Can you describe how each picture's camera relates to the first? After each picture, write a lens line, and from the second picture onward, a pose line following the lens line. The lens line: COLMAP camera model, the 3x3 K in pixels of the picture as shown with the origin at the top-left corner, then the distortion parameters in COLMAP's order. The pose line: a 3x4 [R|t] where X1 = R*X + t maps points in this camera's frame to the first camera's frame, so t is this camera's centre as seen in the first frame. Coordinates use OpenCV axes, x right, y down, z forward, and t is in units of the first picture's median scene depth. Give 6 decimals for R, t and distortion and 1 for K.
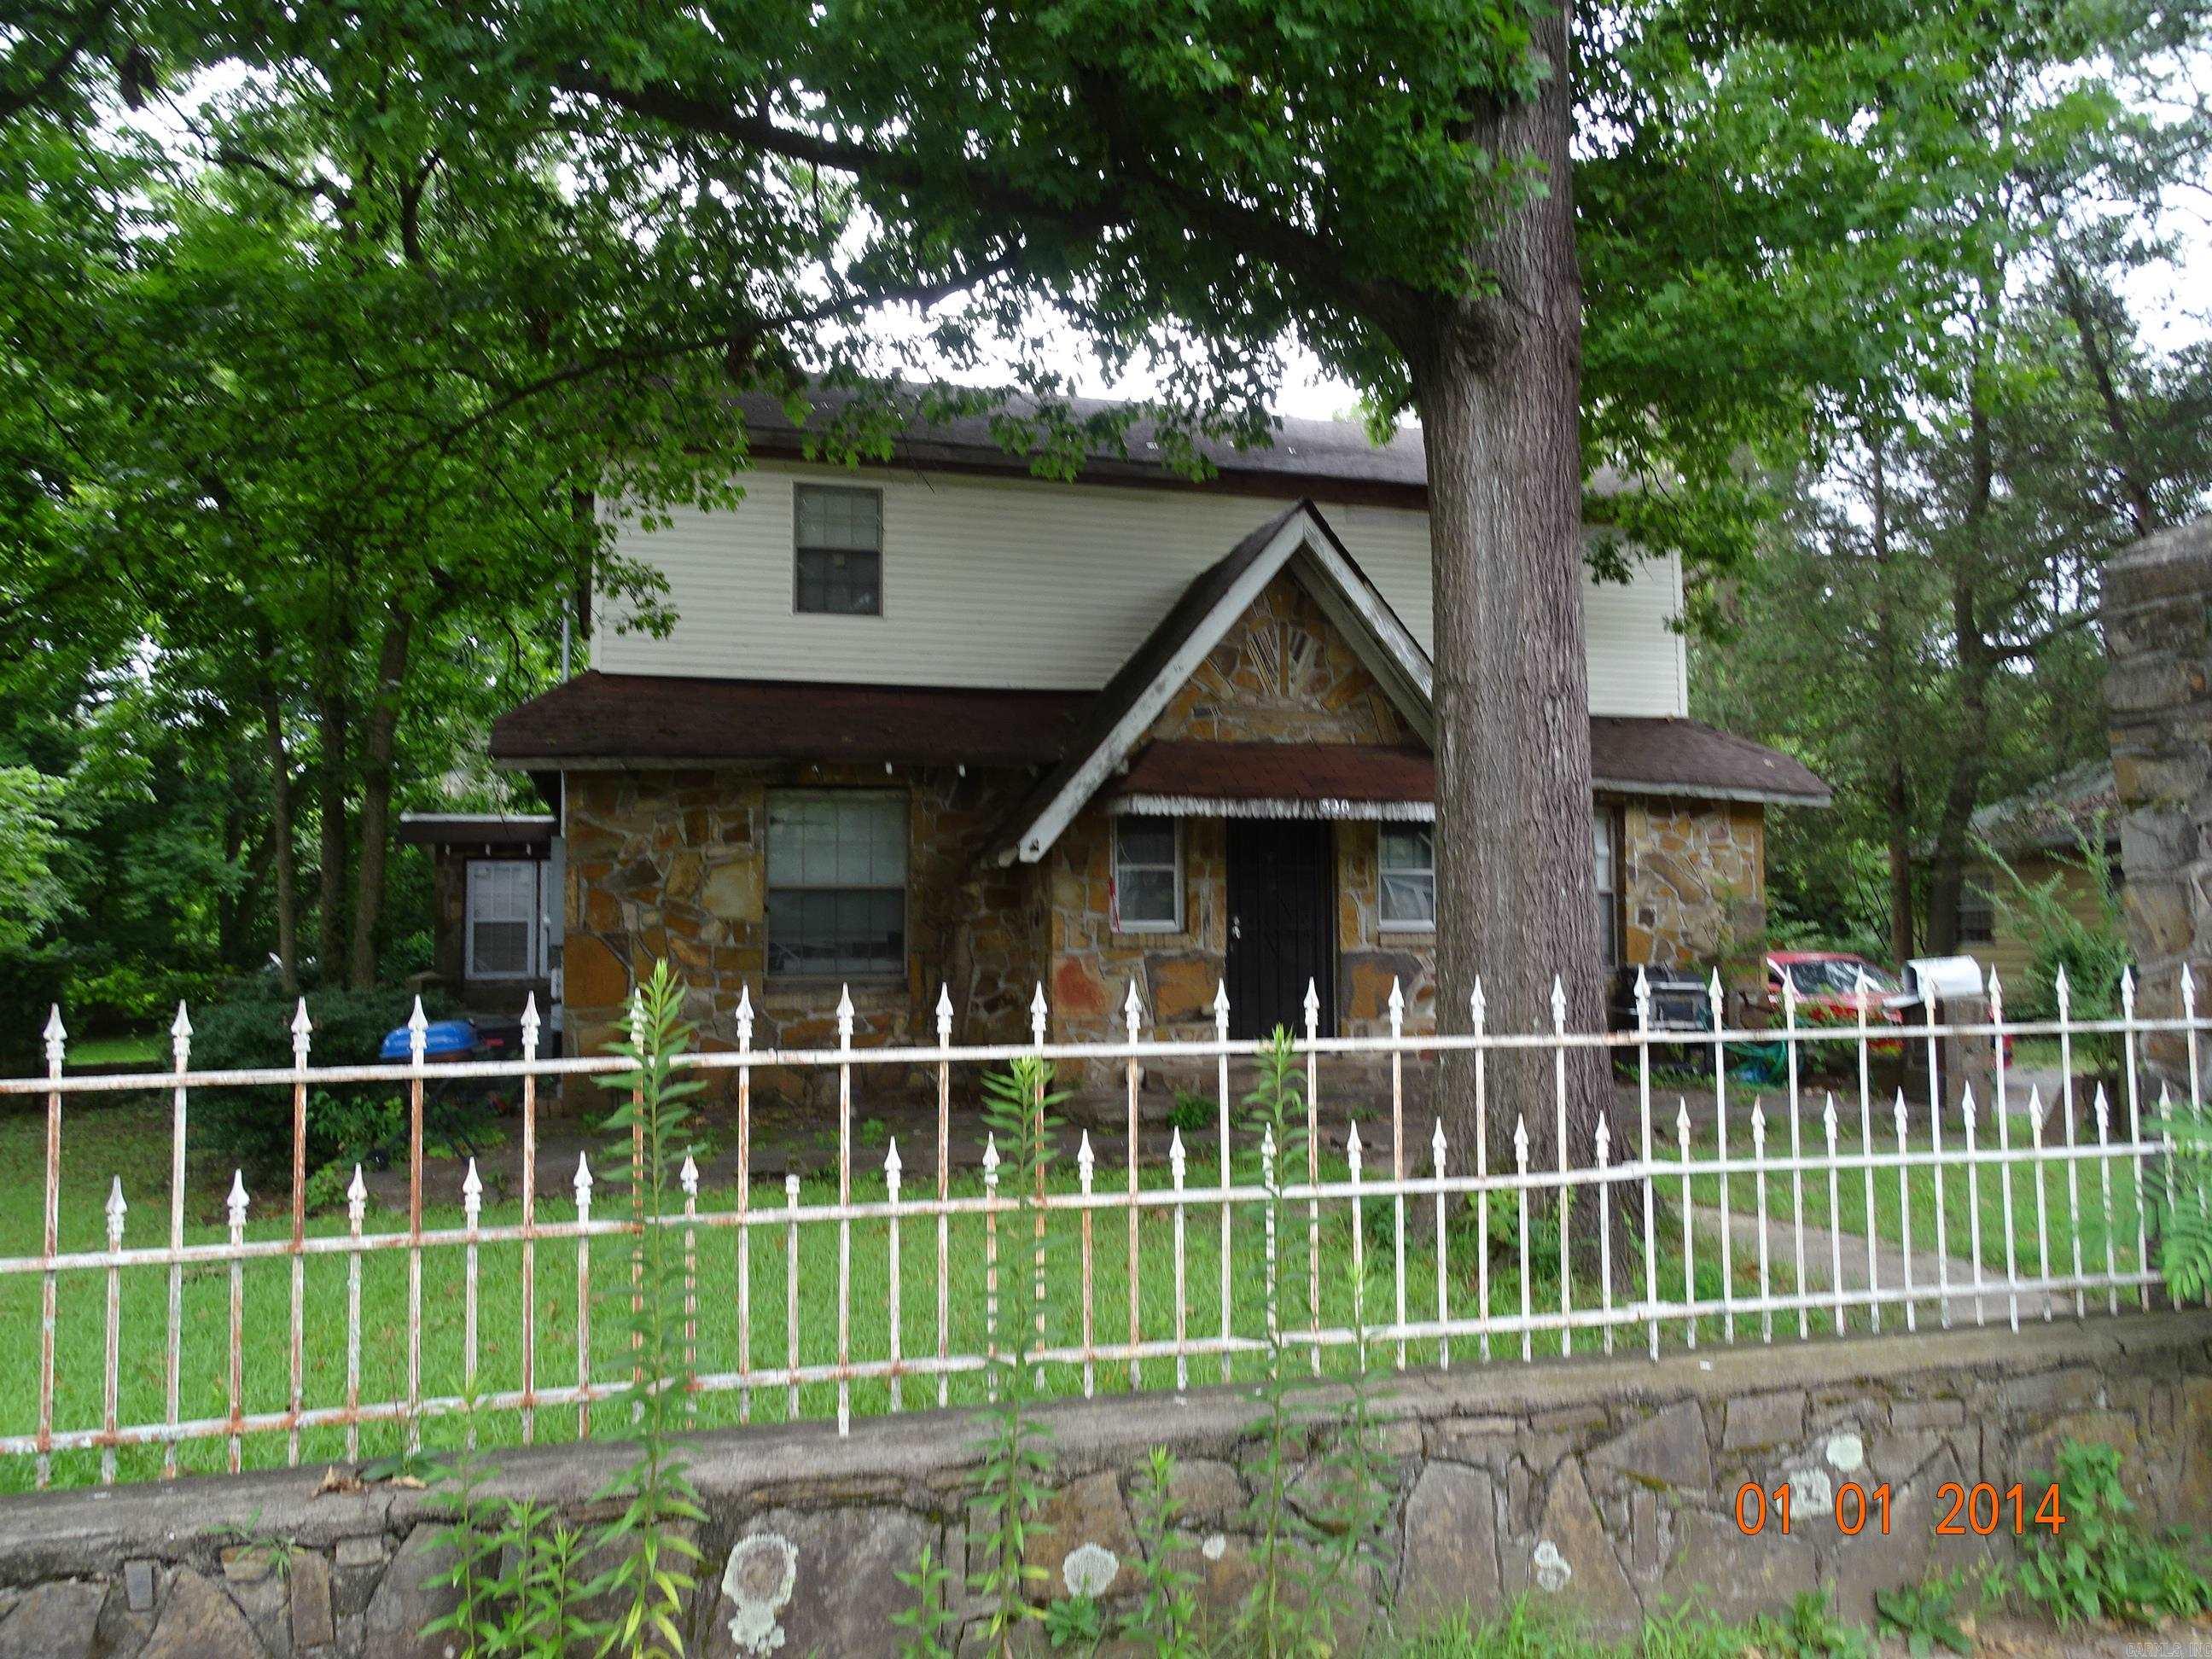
lens RADIAL K [[1574.8, 0, 1110.0], [0, 1574.8, 843.5], [0, 0, 1]] dist [0.008423, -0.000312]
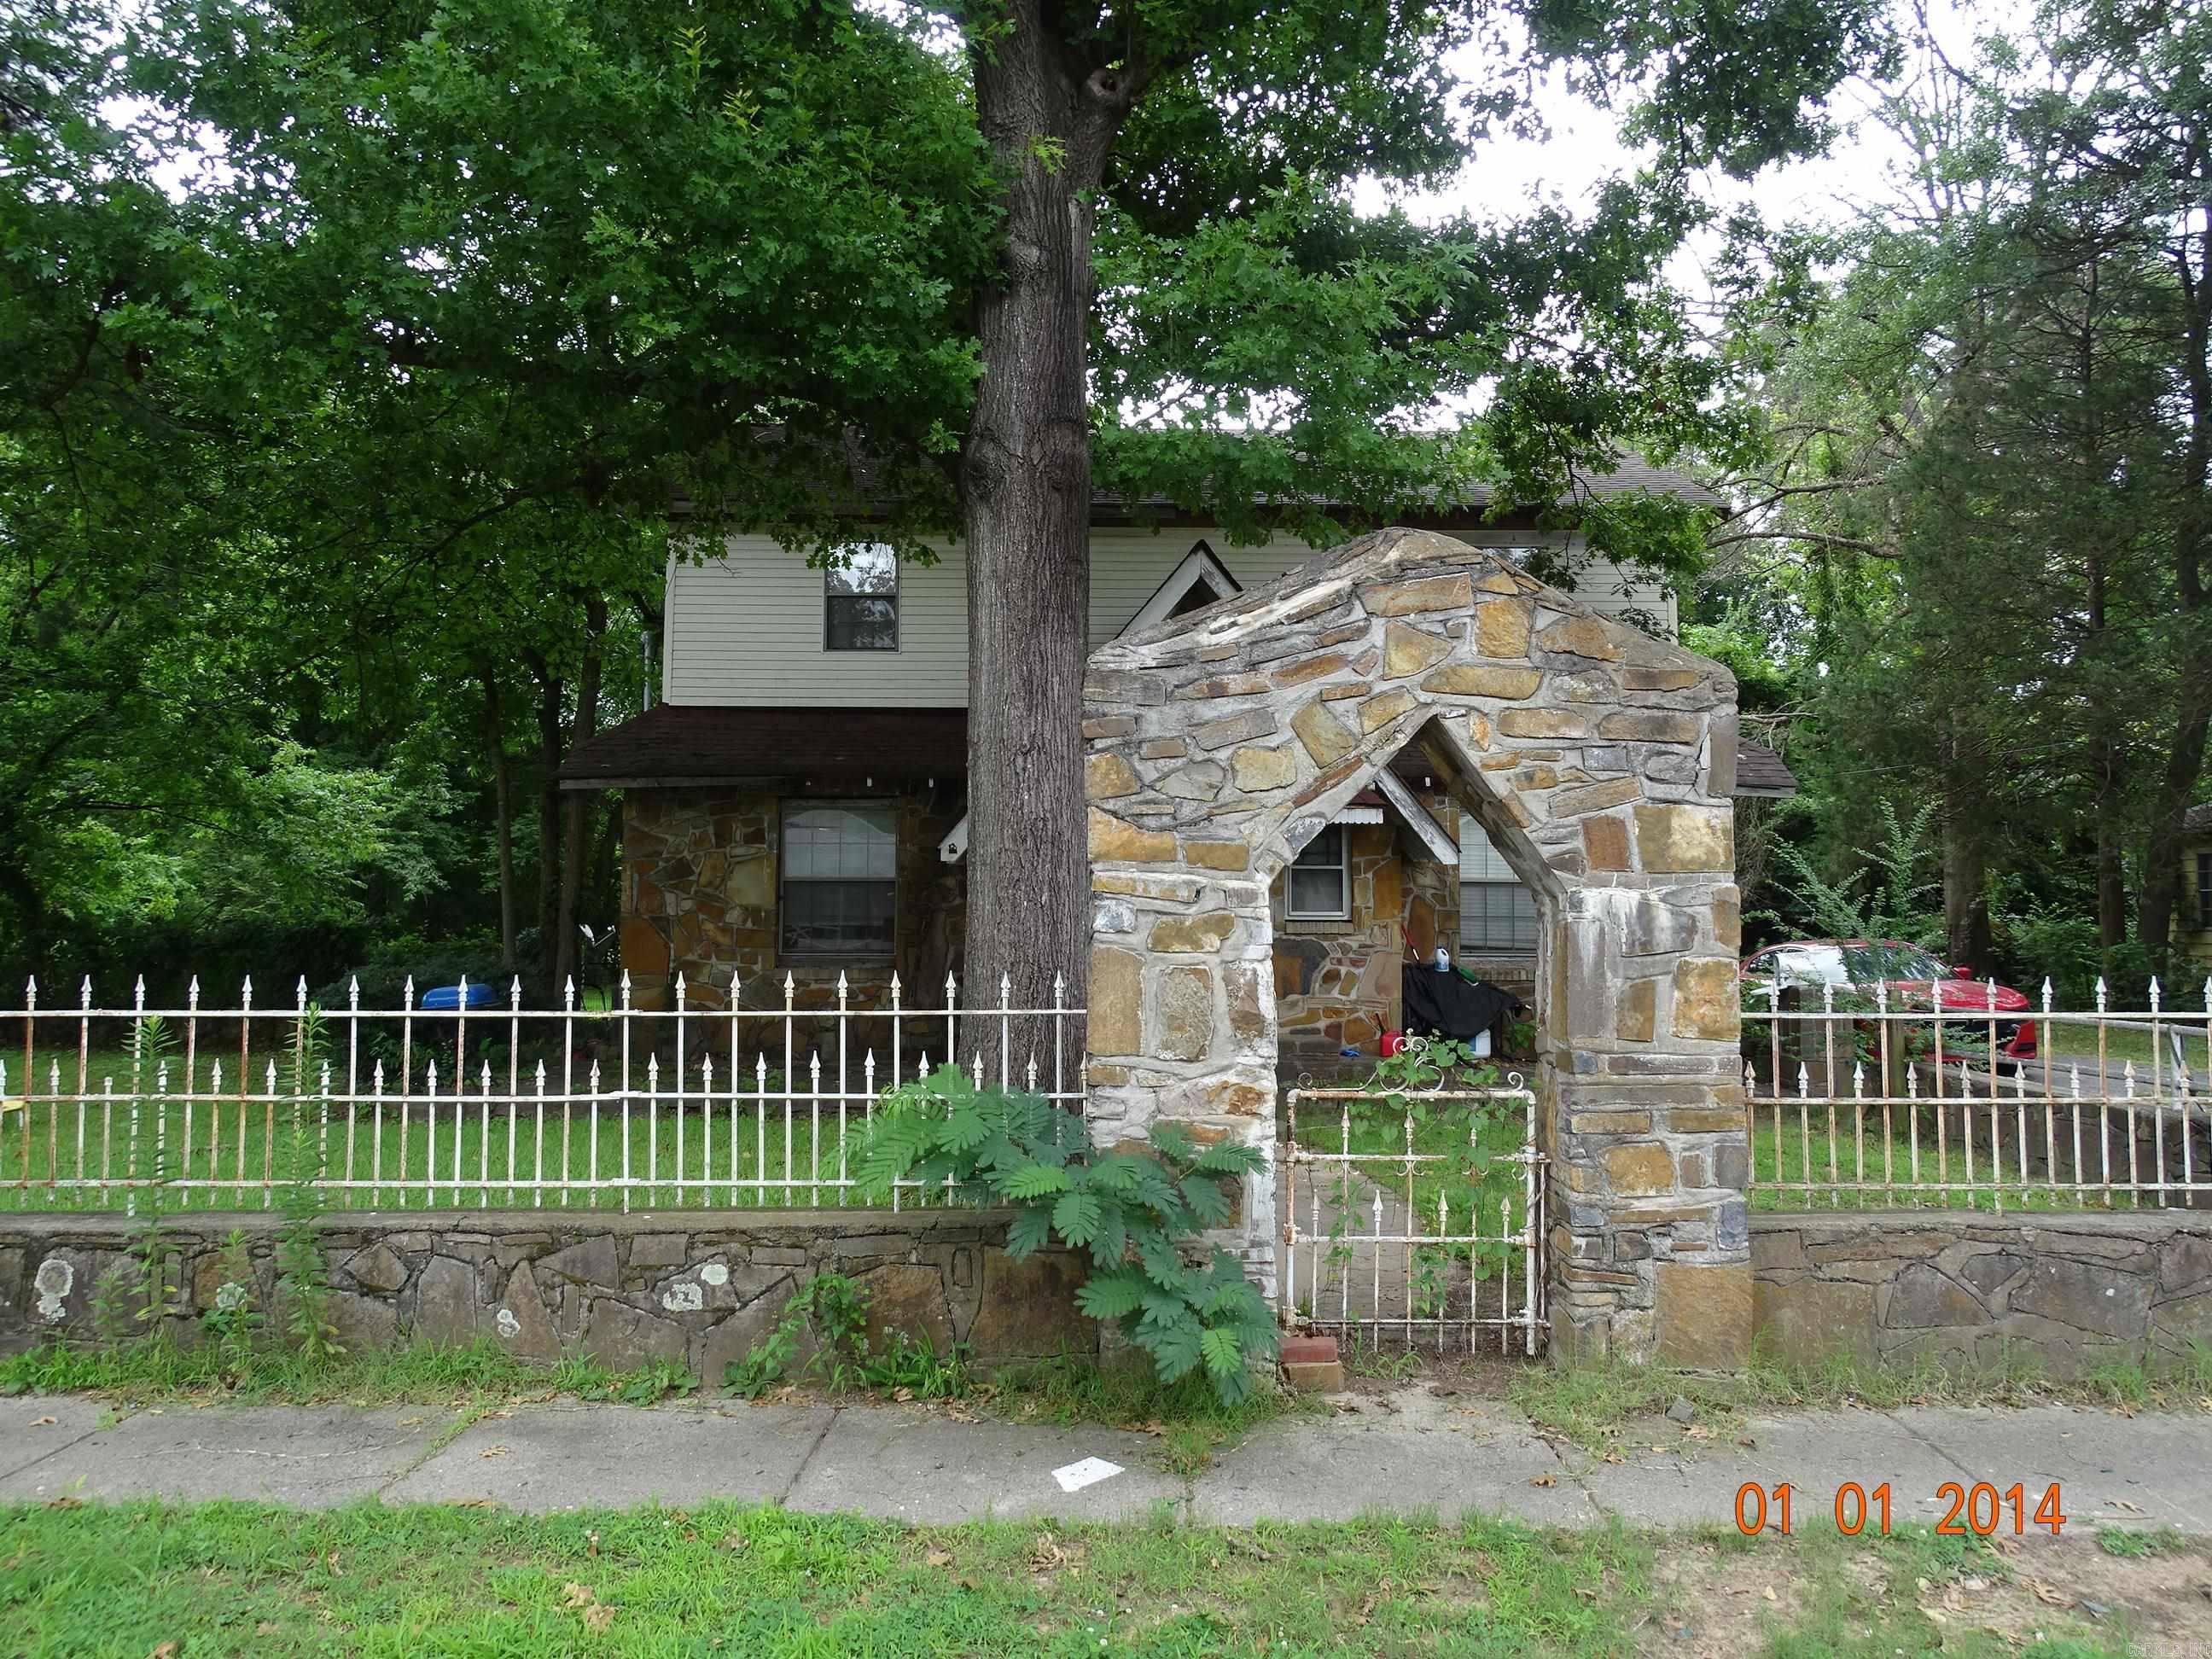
lens RADIAL K [[1540.6, 0, 1083.1], [0, 1540.6, 828.9], [0, 0, 1]] dist [0.003200, -0.009777]
pose [[0.970225, -0.004363, -0.242165, 1.219088], [0.006291, 0.999954, 0.007189, -0.077968], [0.242122, -0.008499, 0.970208, -0.431241]]
